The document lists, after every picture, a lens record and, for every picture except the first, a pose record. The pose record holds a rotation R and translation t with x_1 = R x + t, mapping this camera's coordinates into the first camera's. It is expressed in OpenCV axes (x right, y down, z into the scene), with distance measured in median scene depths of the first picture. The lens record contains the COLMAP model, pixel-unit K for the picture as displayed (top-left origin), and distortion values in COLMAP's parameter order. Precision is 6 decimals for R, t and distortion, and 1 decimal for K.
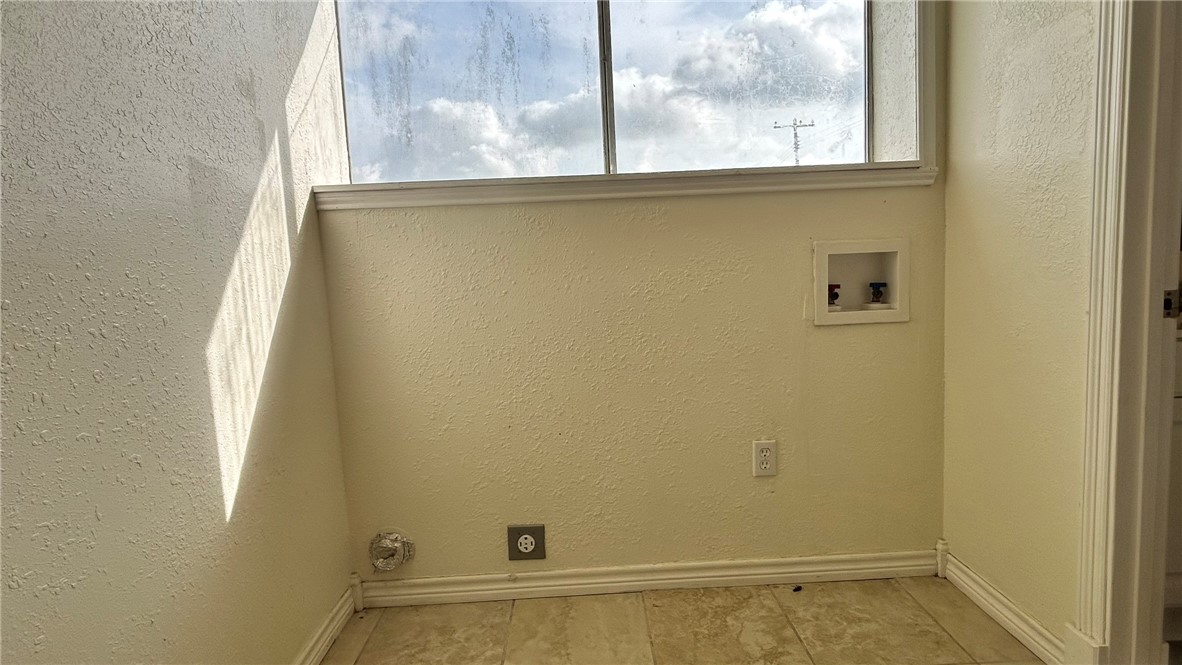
lens RADIAL K [[617.7, 0, 598.3], [0, 617.7, 331.0], [0, 0, 1]] dist [-0.002550, -0.003166]
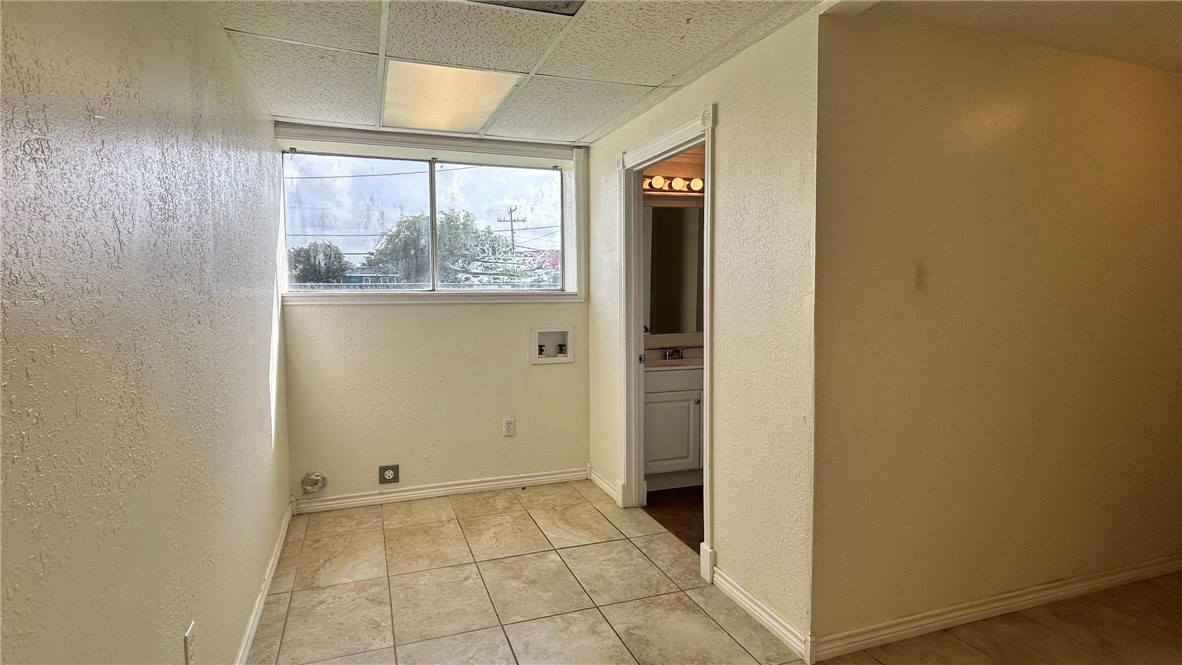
lens RADIAL K [[617.7, 0, 597.3], [0, 617.7, 326.7], [0, 0, 1]] dist [-0.002550, -0.003166]
pose [[0.944744, 0.021654, 0.327092, -0.143875], [-0.003782, 0.998470, -0.055175, -0.021697], [-0.327786, 0.050889, 0.943380, -1.113706]]
